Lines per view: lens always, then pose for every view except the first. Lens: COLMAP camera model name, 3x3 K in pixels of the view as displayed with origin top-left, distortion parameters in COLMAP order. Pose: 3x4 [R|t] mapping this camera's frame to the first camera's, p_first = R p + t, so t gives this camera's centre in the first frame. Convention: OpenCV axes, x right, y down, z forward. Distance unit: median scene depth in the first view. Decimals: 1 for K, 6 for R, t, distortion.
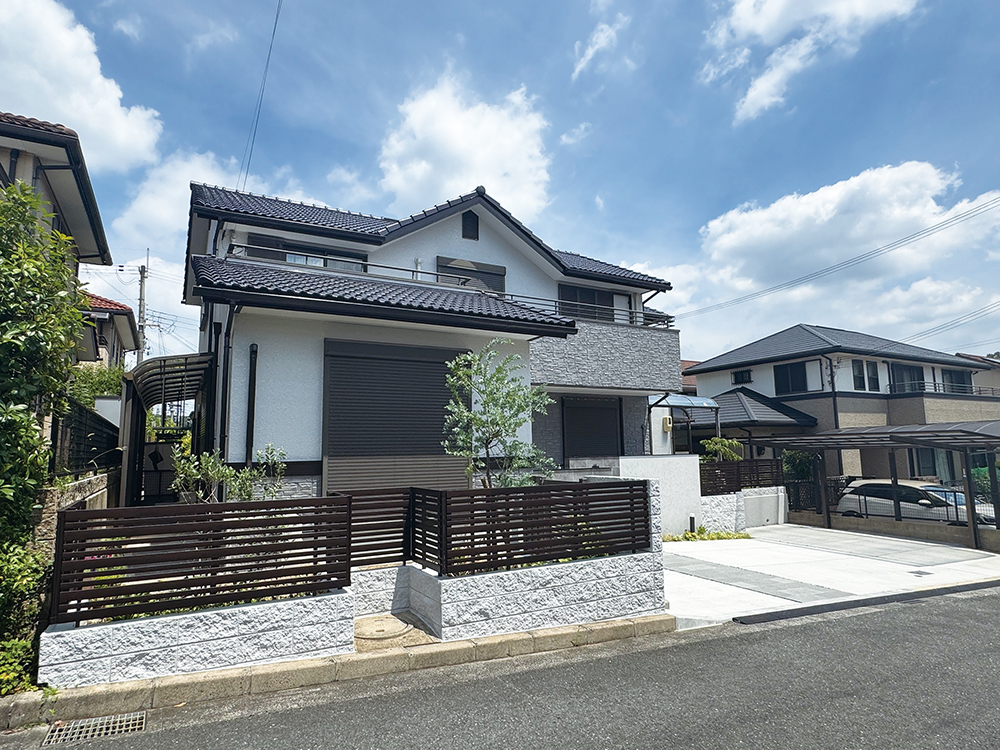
lens RADIAL K [[569.3, 0, 500.0], [0, 569.3, 375.0], [0, 0, 1]] dist [-0.006228, -0.000945]
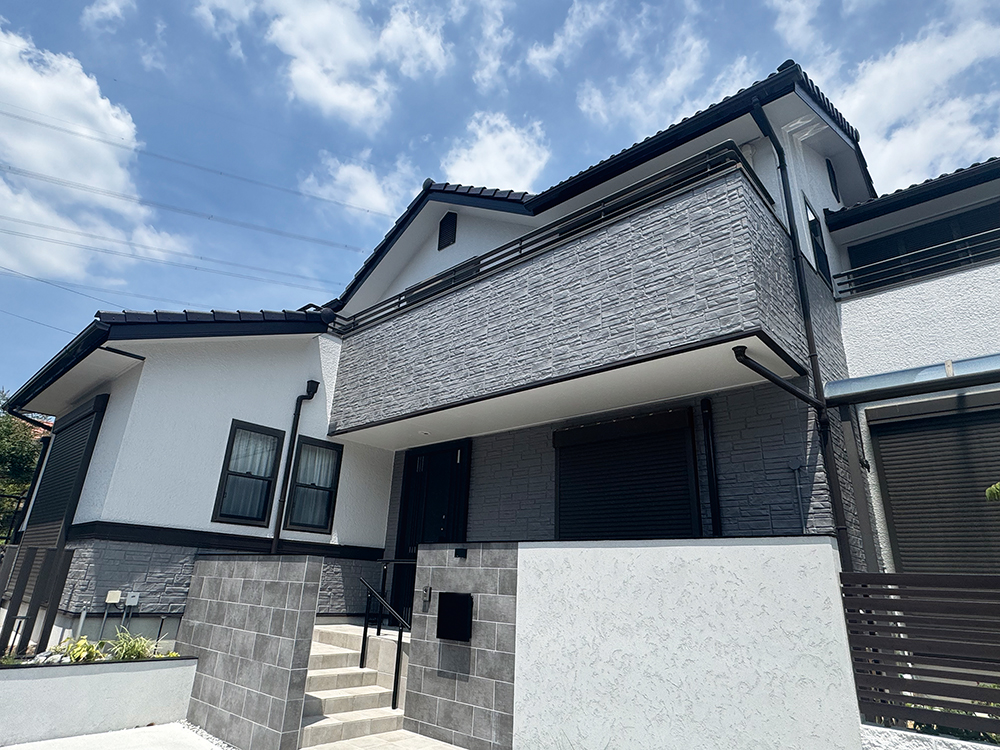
lens RADIAL K [[569.3, 0, 500.0], [0, 569.3, 375.0], [0, 0, 1]] dist [-0.006228, -0.000945]
pose [[0.327374, -0.300409, -0.895869, 0.552255], [0.077708, 0.953463, -0.291325, 0.133773], [0.941694, 0.025756, 0.335483, 0.776014]]
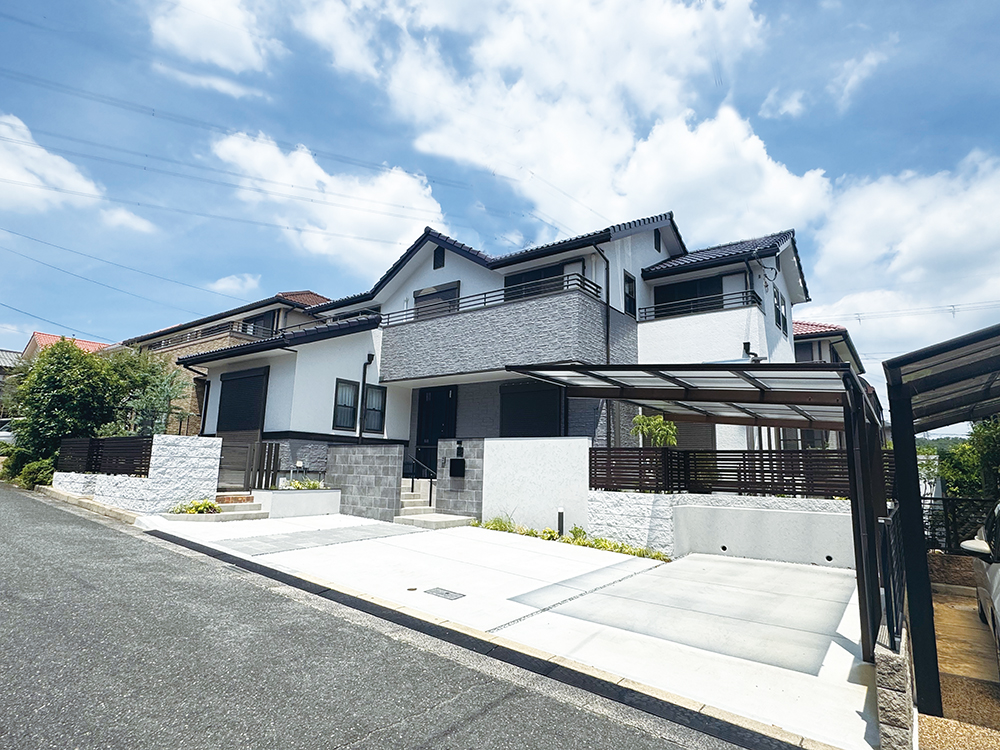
lens RADIAL K [[541.3, 0, 500.0], [0, 541.3, 375.0], [0, 0, 1]] dist [0.002666, 0.000205]
pose [[0.412968, -0.133733, -0.900873, 0.988831], [0.087909, 0.990395, -0.106724, 0.125222], [0.906493, -0.035121, 0.420758, 0.578937]]
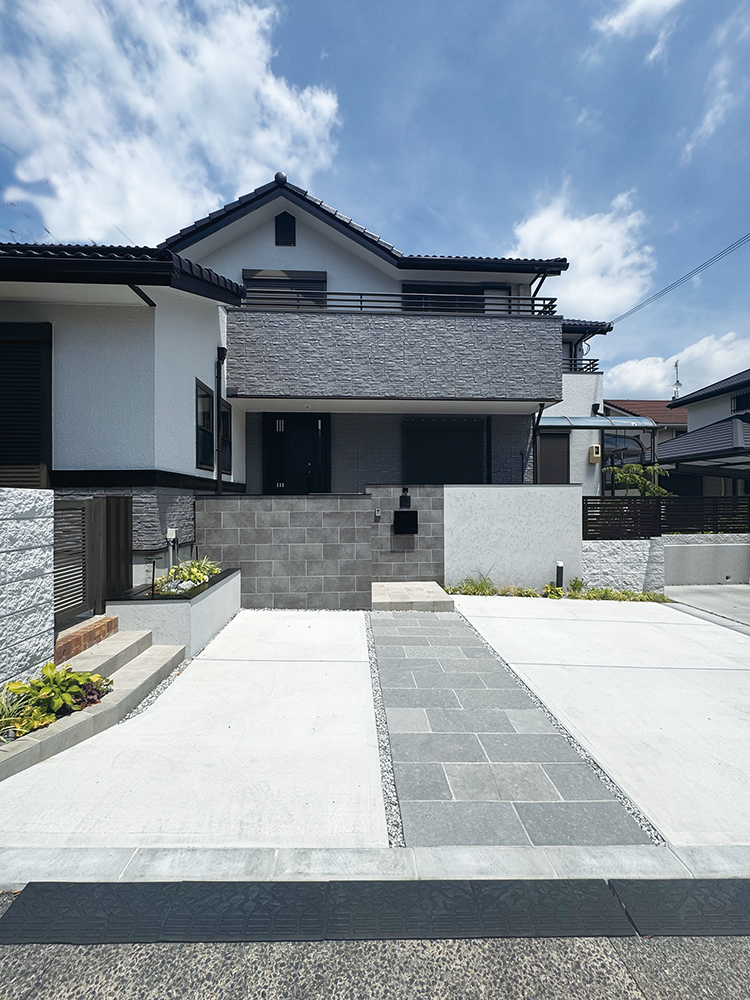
lens RADIAL K [[396.6, 0, 375.0], [0, 396.6, 500.0], [0, 0, 1]] dist [-0.007171, -0.000005]
pose [[0.901189, 0.010670, -0.433294, 0.331444], [0.048236, 0.991018, 0.124727, 0.083254], [0.430733, -0.133303, 0.892580, 0.425472]]
